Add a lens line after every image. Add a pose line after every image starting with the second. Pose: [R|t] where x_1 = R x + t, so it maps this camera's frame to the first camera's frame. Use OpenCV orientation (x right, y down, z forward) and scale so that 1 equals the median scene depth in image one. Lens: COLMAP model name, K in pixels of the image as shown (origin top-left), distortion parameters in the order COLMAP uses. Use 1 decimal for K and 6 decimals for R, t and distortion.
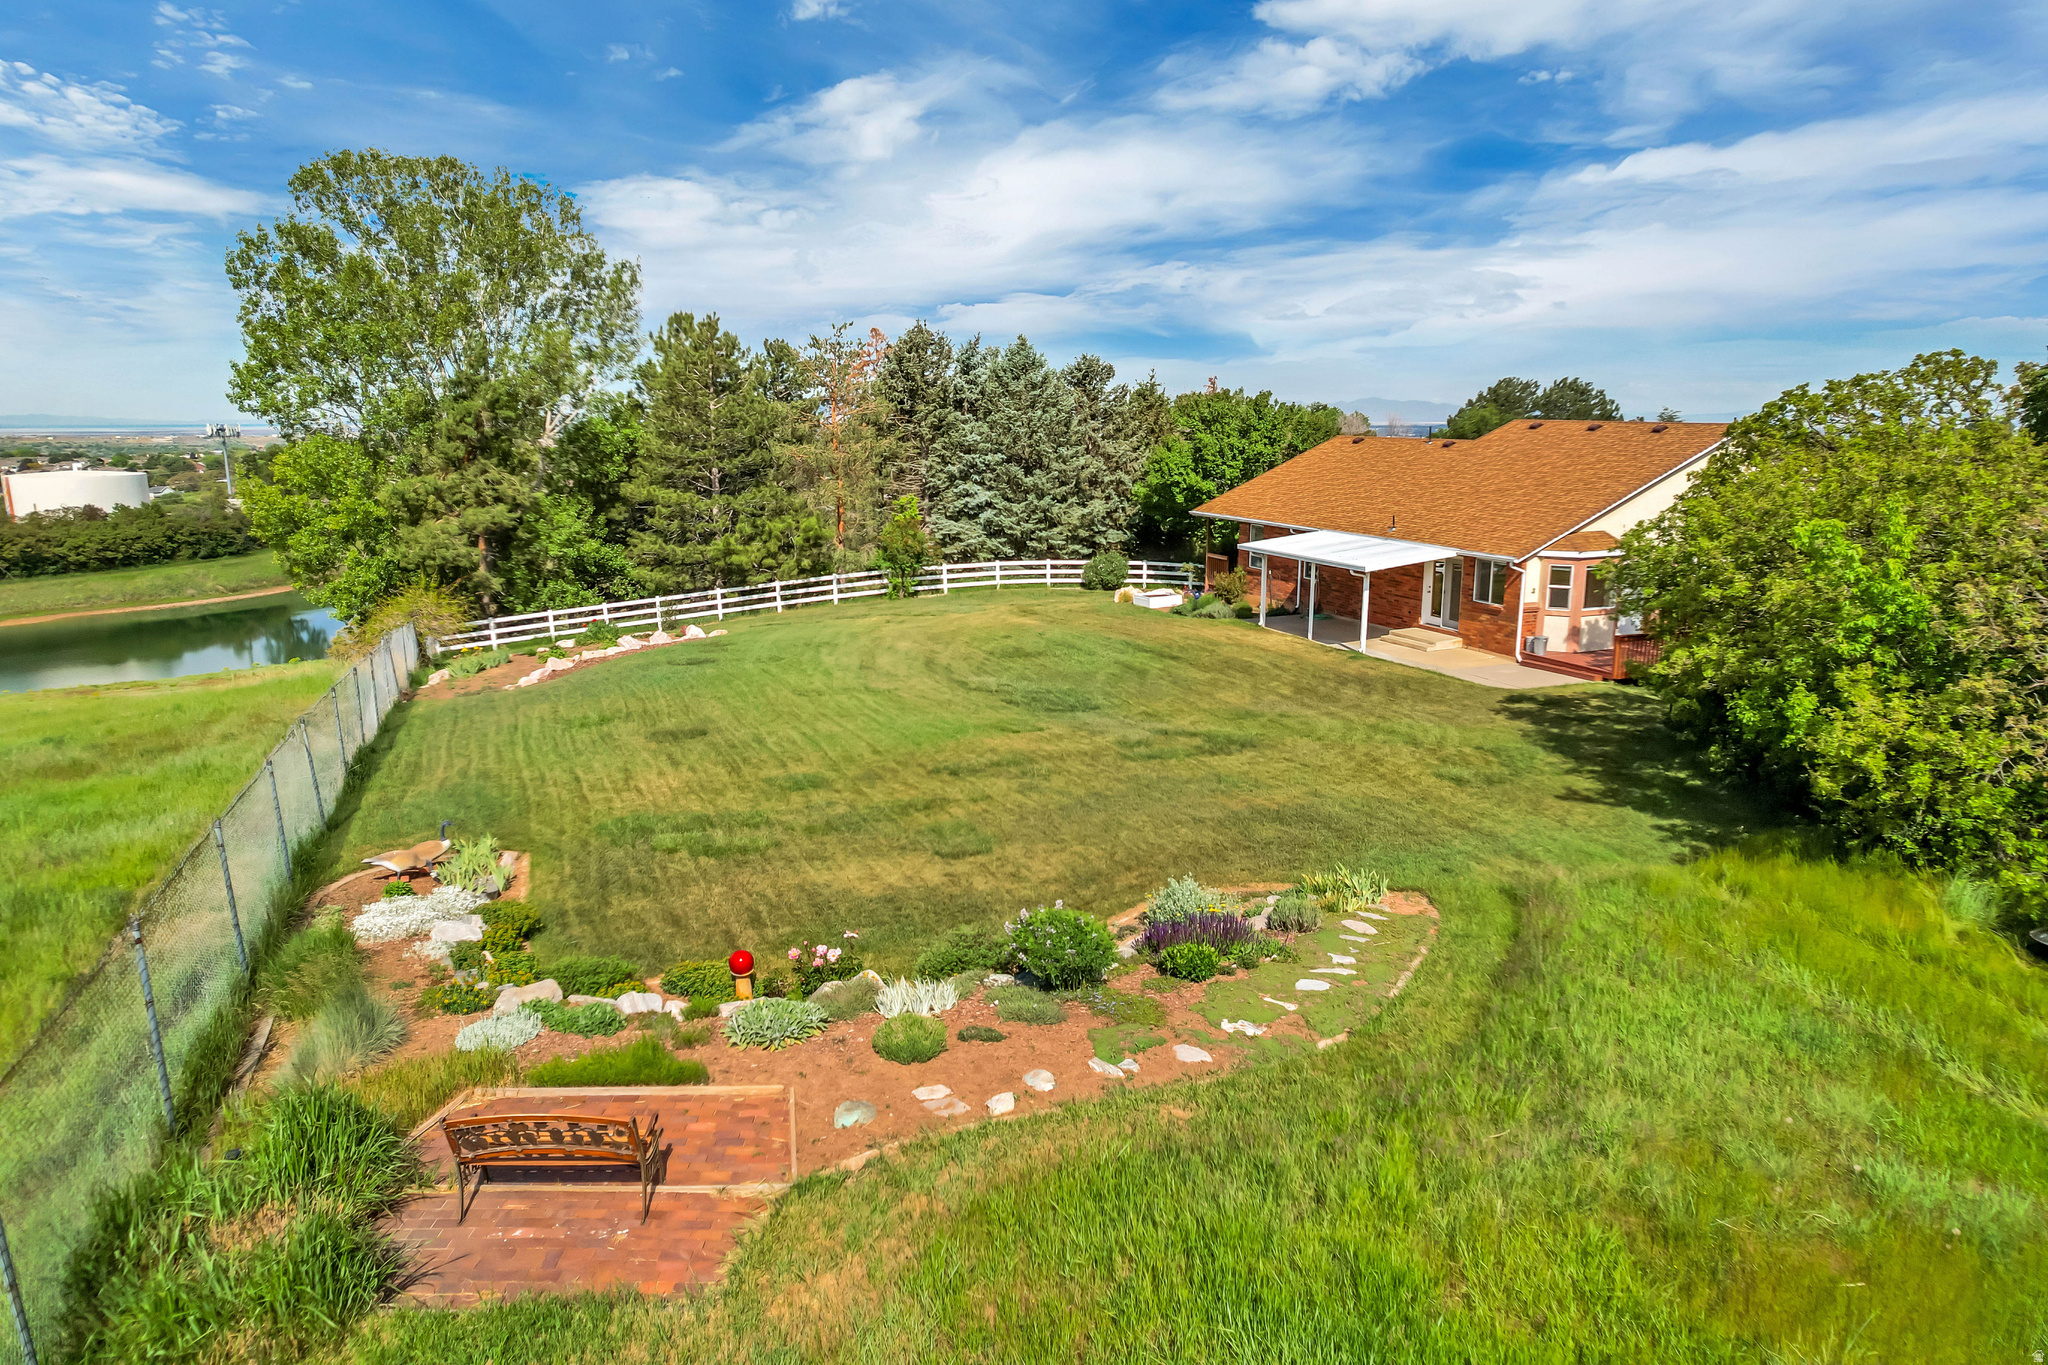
lens RADIAL K [[1301.2, 0, 1024.5], [0, 1301.2, 690.9], [0, 0, 1]] dist [-0.084347, 0.073607]
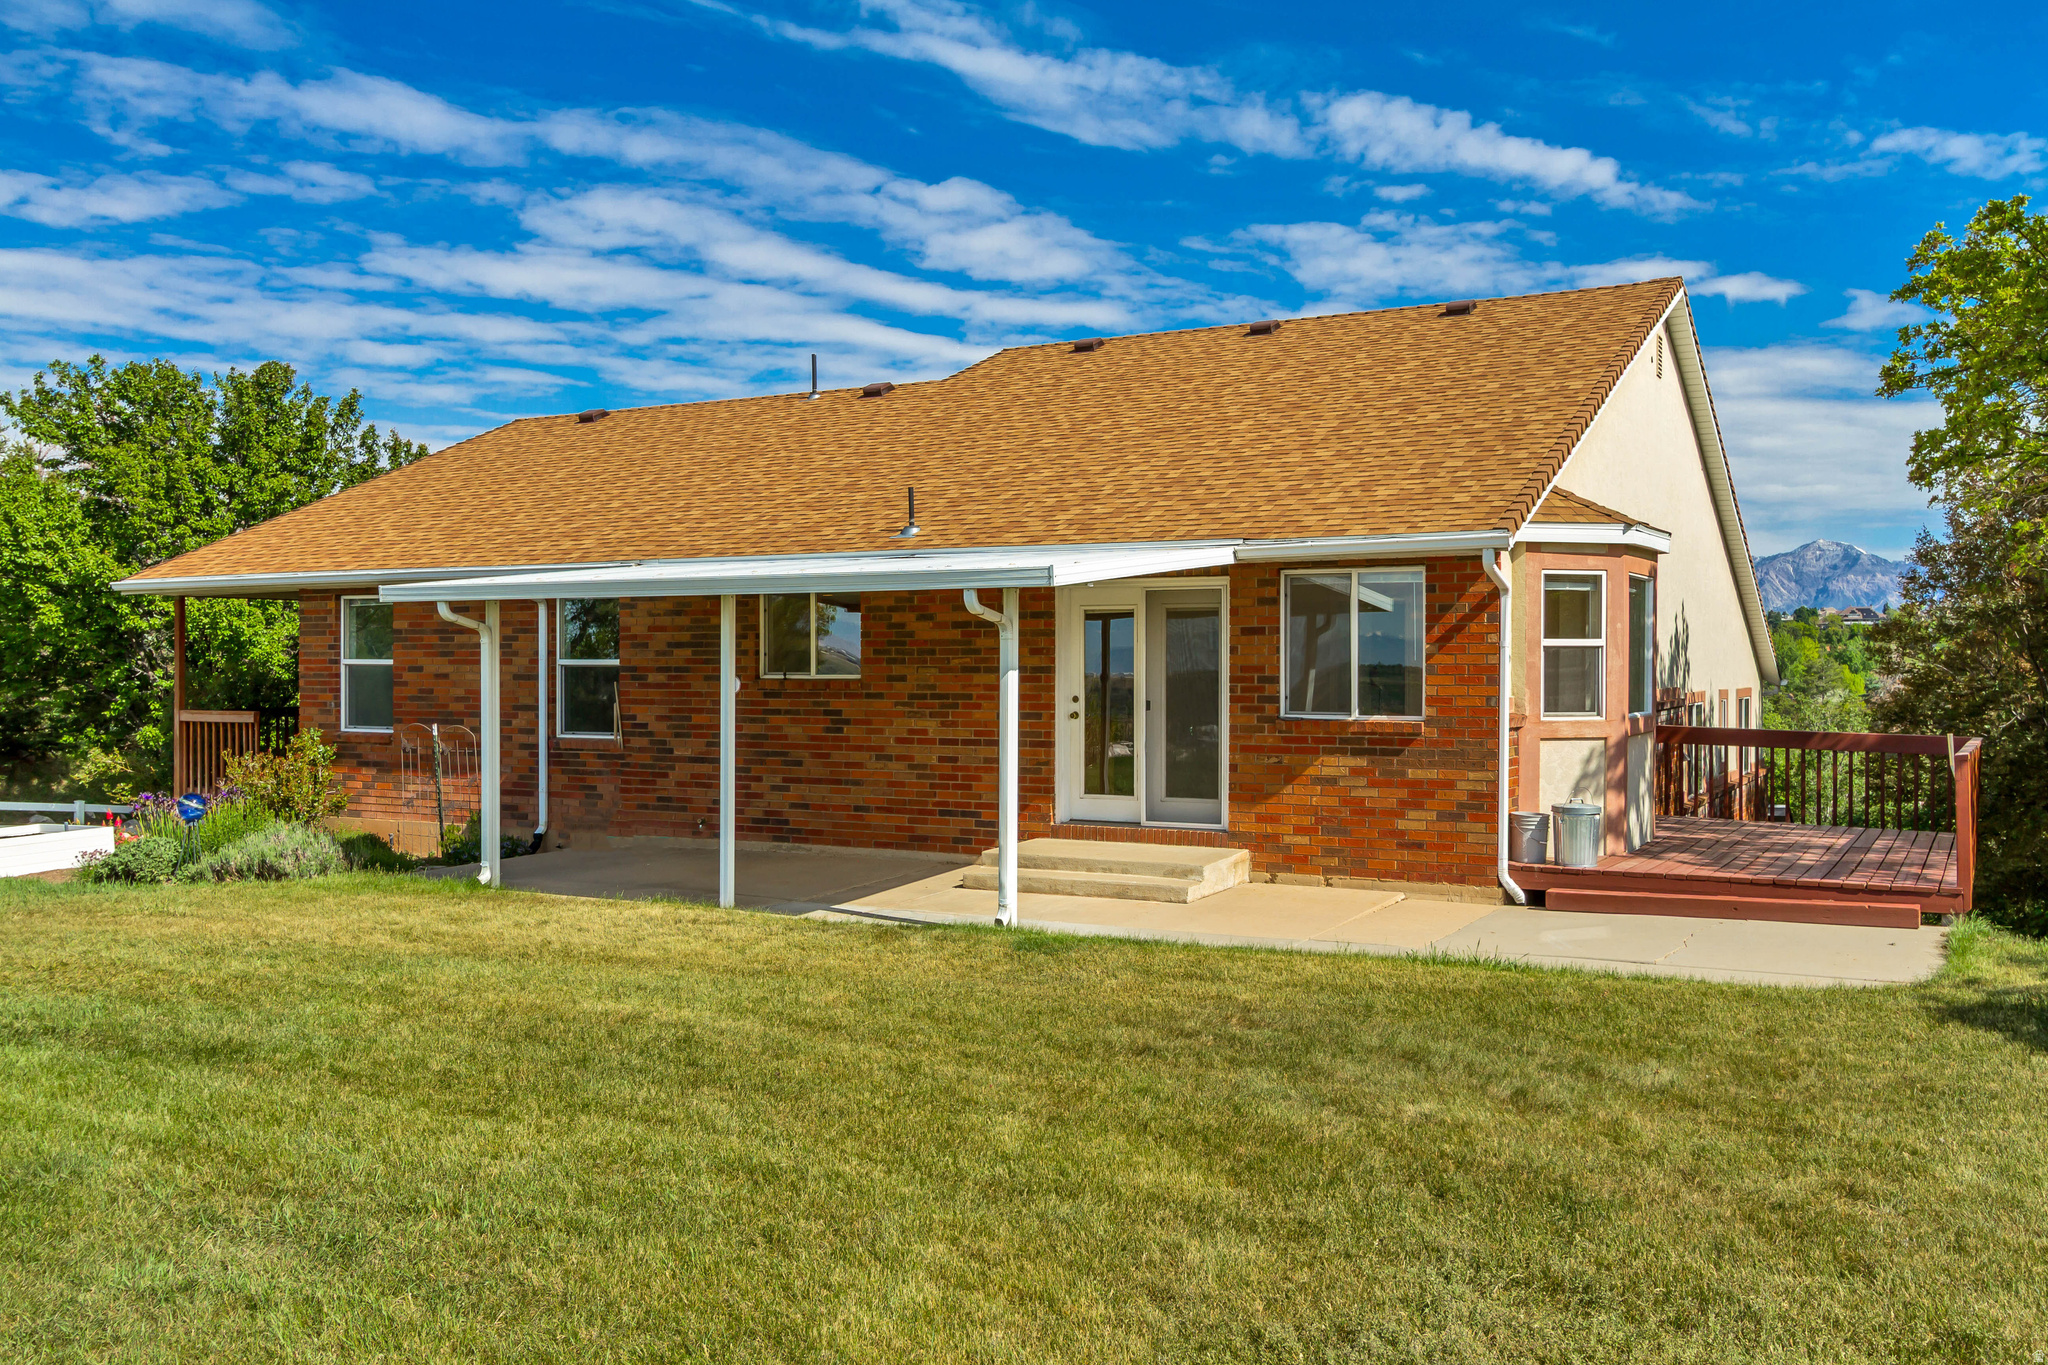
lens RADIAL K [[1669.0, 0, 1024.0], [0, 1669.0, 682.5], [0, 0, 1]] dist [0.001979, 0.001390]
pose [[0.782230, -0.010512, 0.622901, 0.060222], [0.138916, 0.977627, -0.157951, -0.024159], [-0.607304, 0.210085, 0.766189, 0.701270]]
